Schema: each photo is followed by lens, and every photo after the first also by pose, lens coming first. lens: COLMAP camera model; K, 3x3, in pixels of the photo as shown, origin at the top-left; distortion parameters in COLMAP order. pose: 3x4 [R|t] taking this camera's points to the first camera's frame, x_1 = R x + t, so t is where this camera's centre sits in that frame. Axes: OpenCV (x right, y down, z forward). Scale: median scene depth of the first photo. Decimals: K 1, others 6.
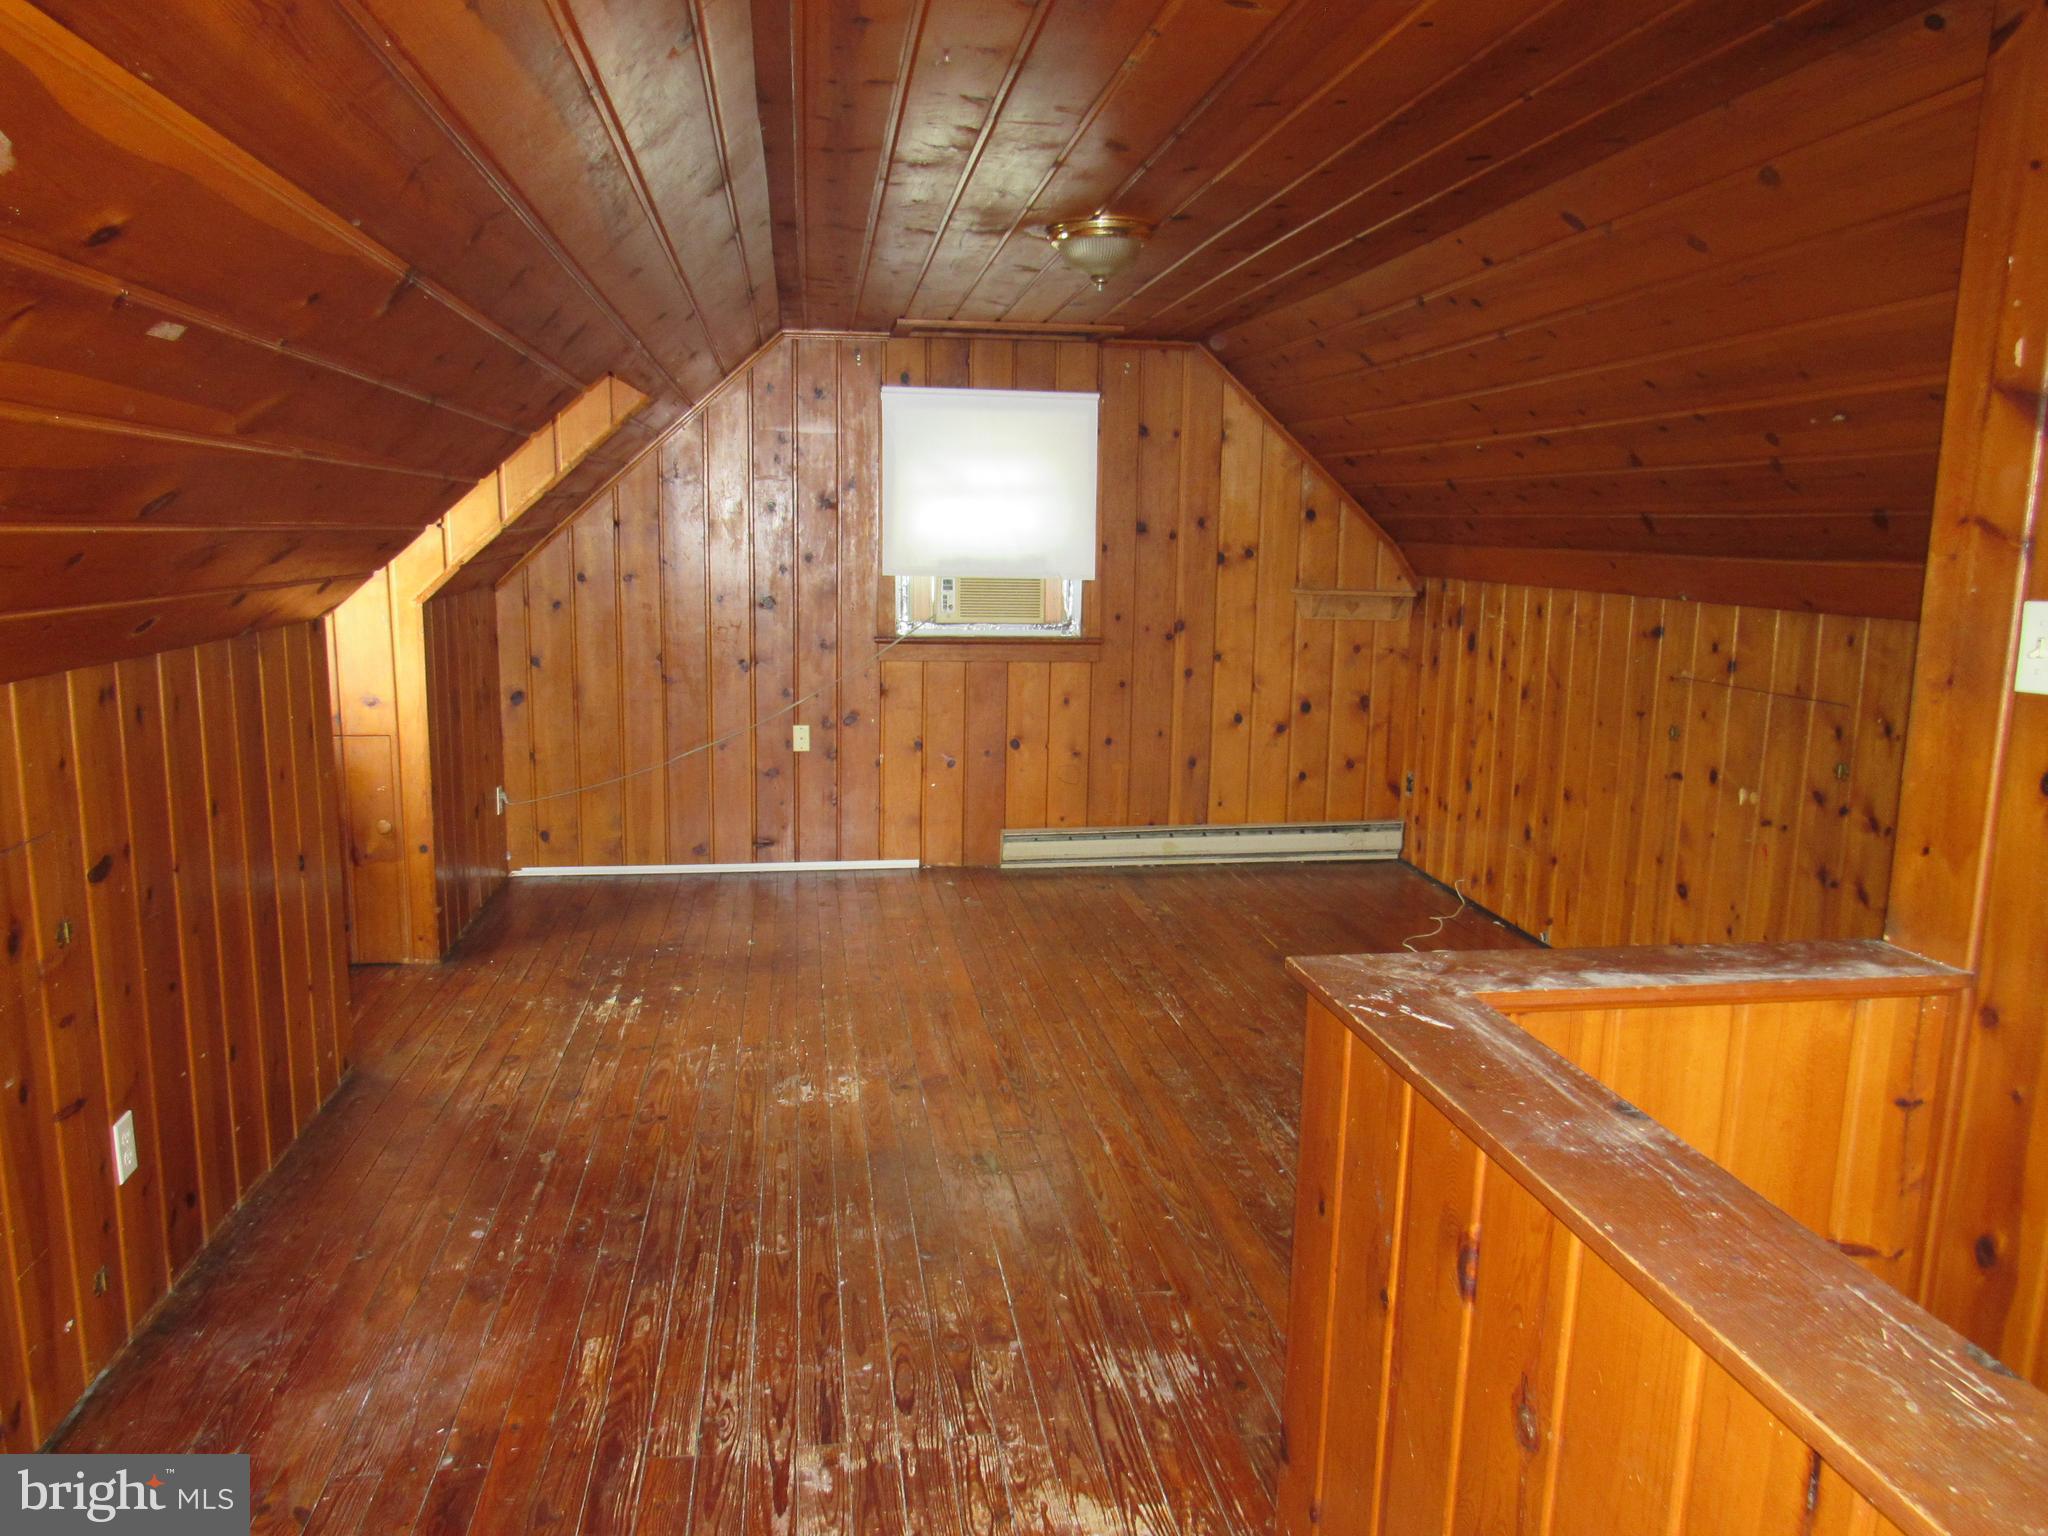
lens RADIAL K [[1458.5, 0, 1024.0], [0, 1458.5, 768.0], [0, 0, 1]] dist [-0.000107, -0.000415]
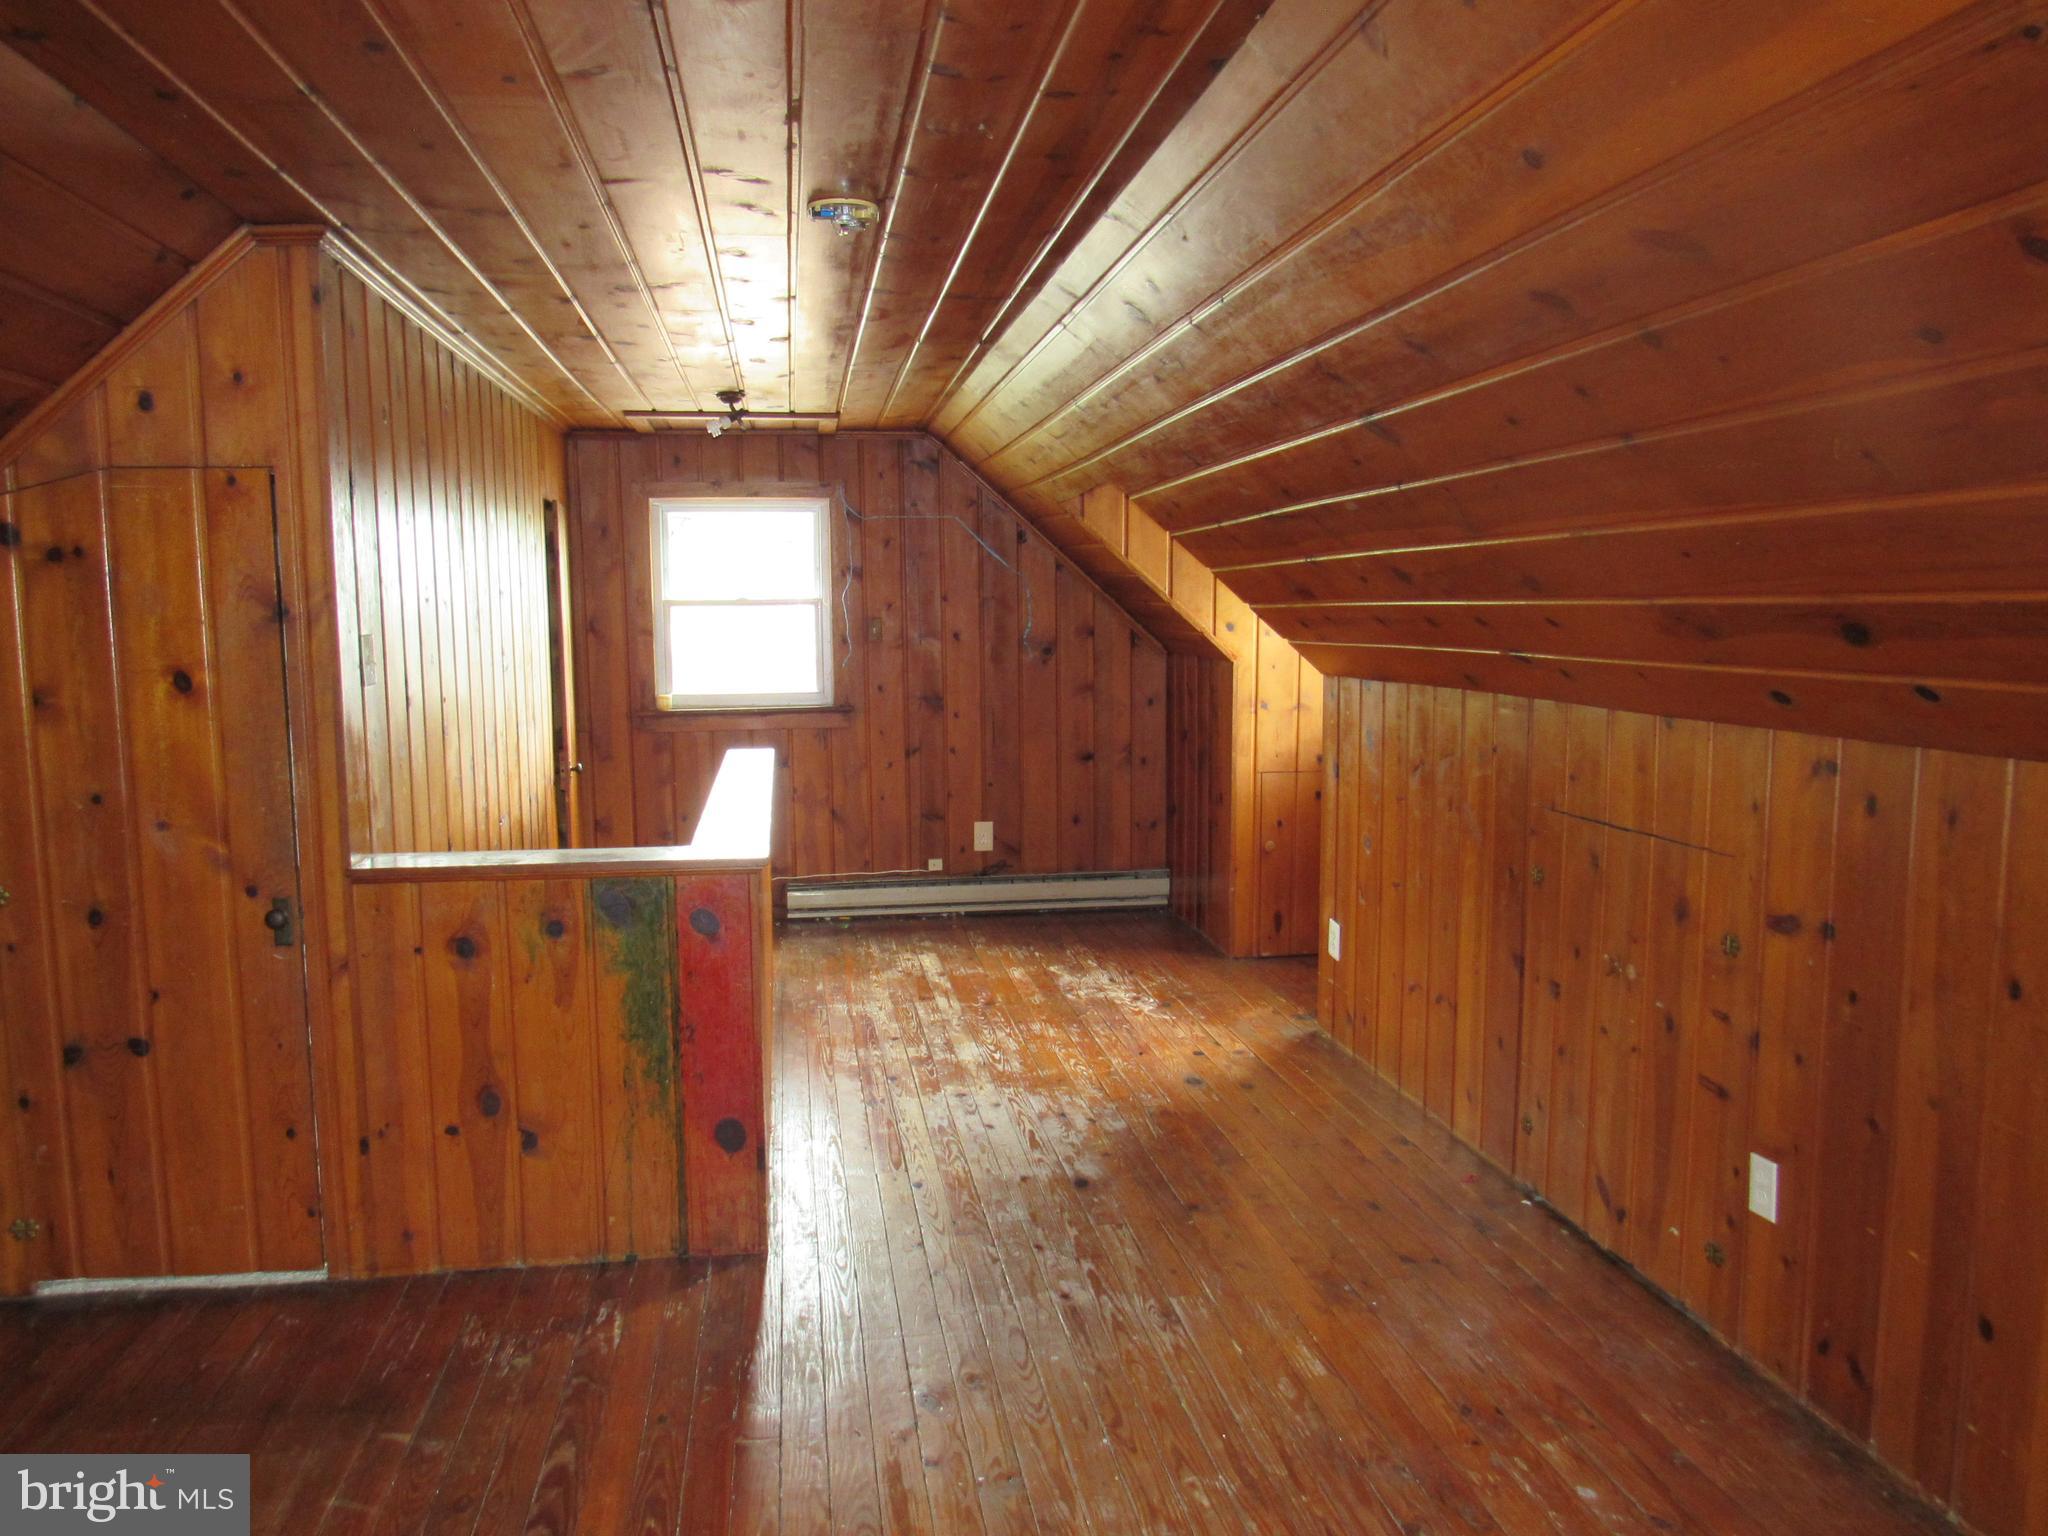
lens RADIAL K [[1458.5, 0, 1024.0], [0, 1458.5, 768.0], [0, 0, 1]] dist [-0.000107, -0.000415]
pose [[-0.999909, -0.006999, -0.011543, -0.070842], [-0.009880, 0.962132, 0.272404, -0.325443], [0.009200, 0.272493, -0.962114, 1.992946]]
